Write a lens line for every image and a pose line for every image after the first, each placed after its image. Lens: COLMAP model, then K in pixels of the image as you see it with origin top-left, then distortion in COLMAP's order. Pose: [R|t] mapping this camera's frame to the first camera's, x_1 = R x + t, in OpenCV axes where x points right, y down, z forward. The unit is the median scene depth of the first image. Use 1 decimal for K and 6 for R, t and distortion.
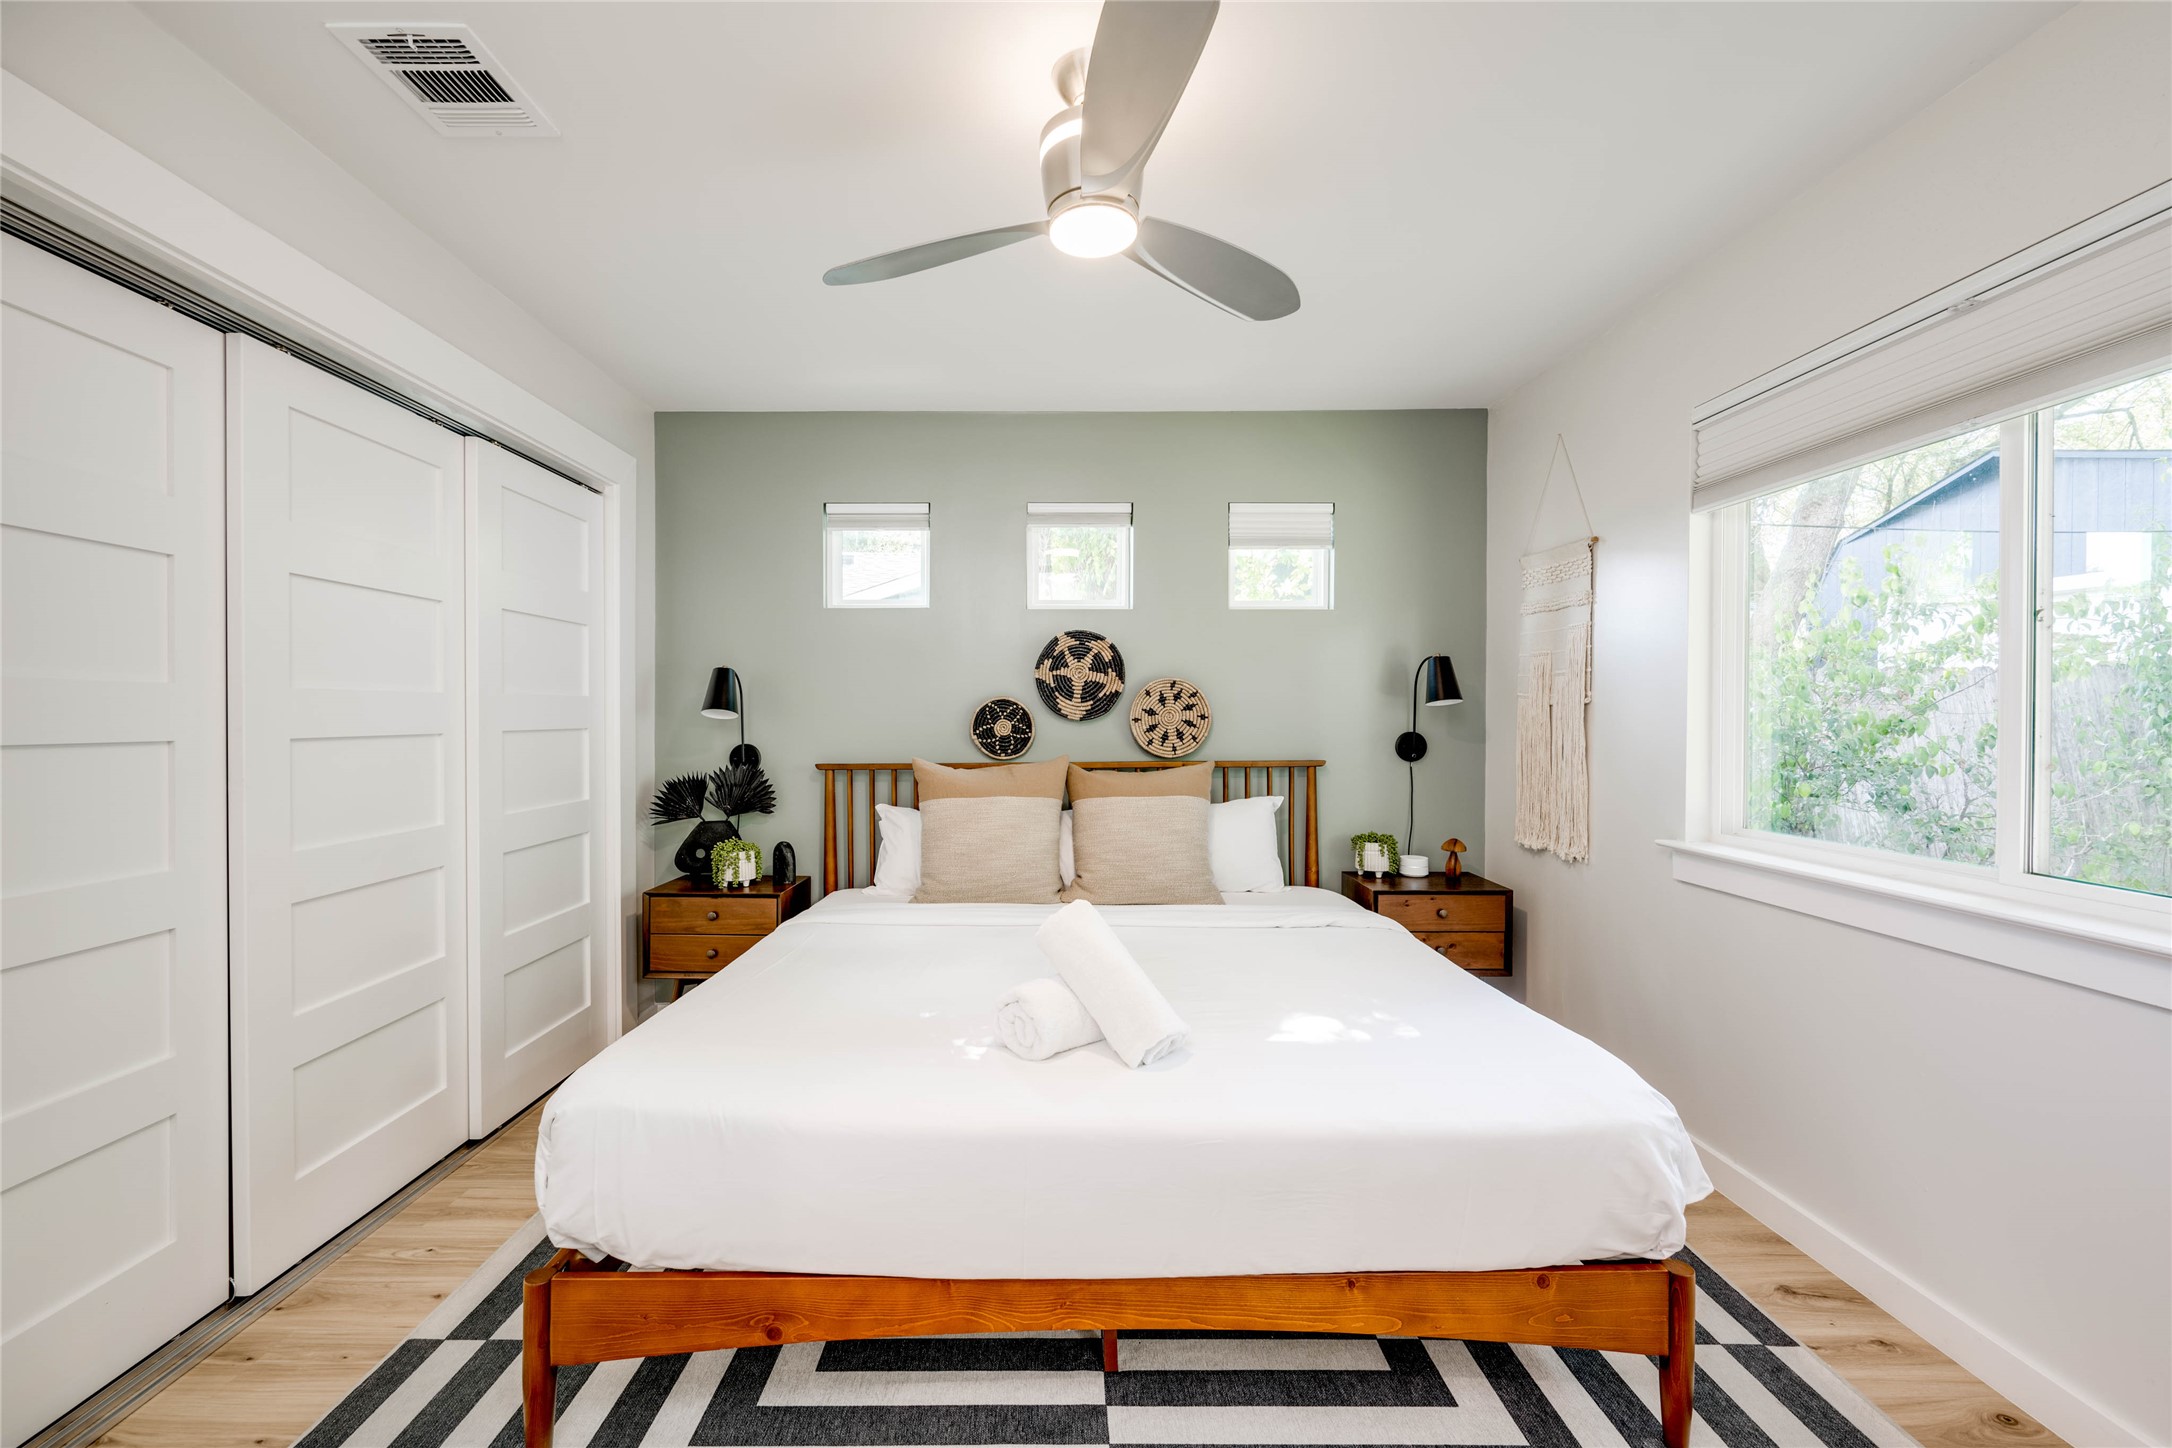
lens RADIAL K [[889.5, 0, 1086.8], [0, 889.5, 724.5], [0, 0, 1]] dist [0.002345, -0.001263]
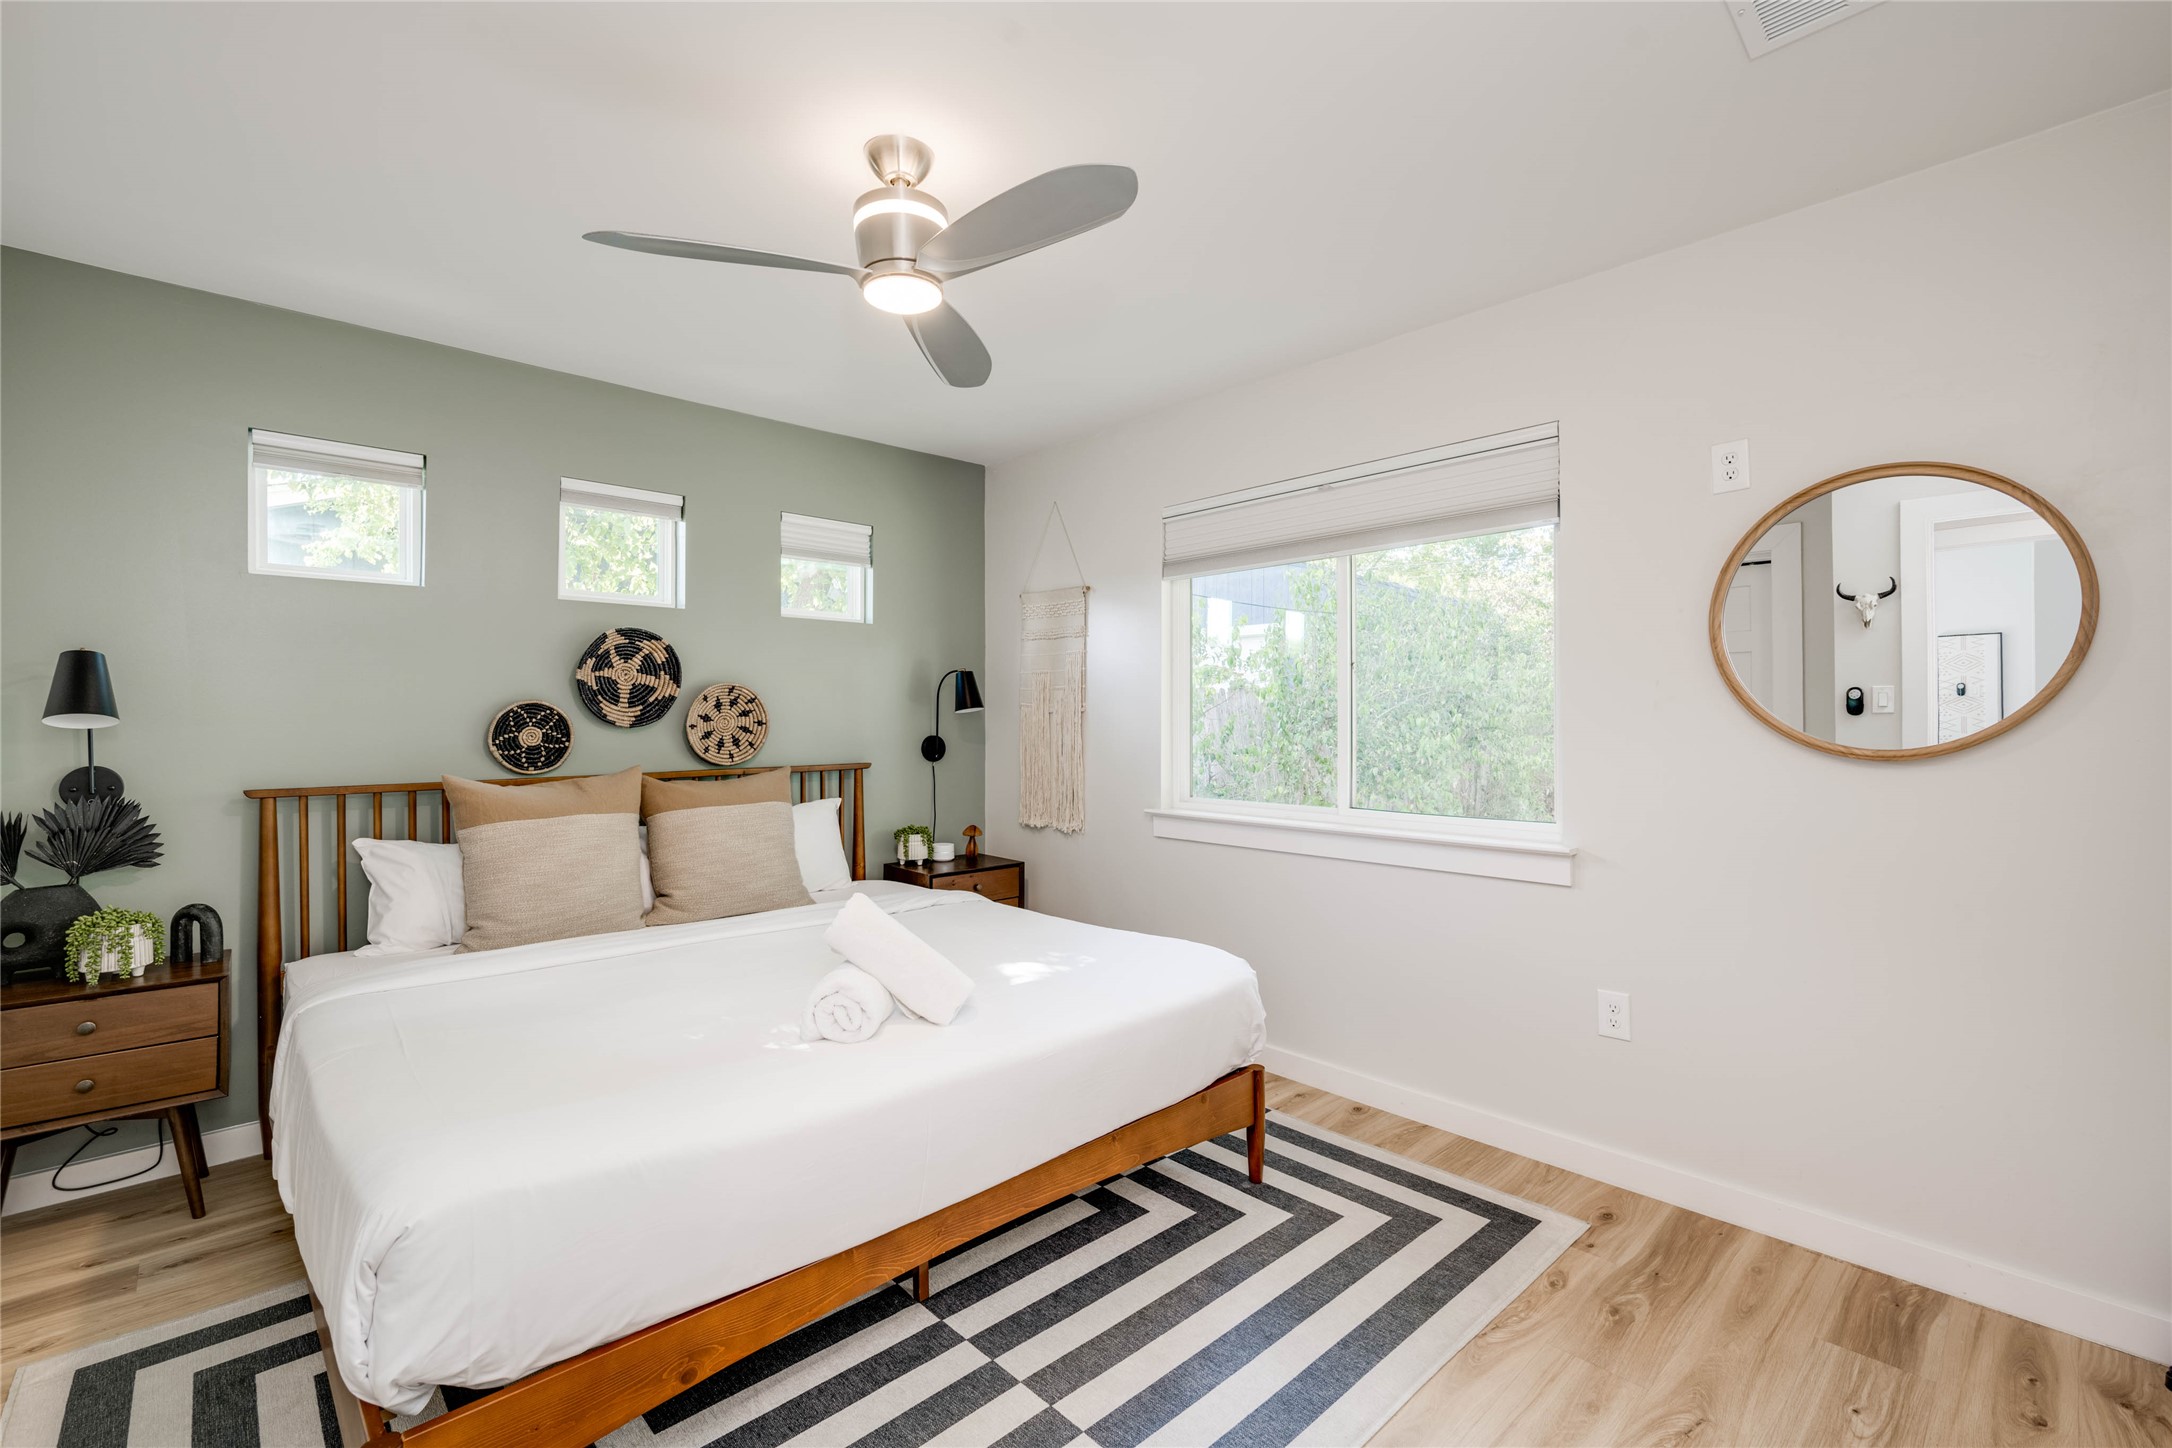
lens RADIAL K [[942.3, 0, 1073.5], [0, 942.3, 715.4], [0, 0, 1]] dist [-0.001134, 0.000343]
pose [[0.731087, 0.002139, 0.682281, -0.352217], [0.009485, 0.999867, -0.013297, 0.000296], [-0.682219, 0.016193, 0.730969, -0.009585]]
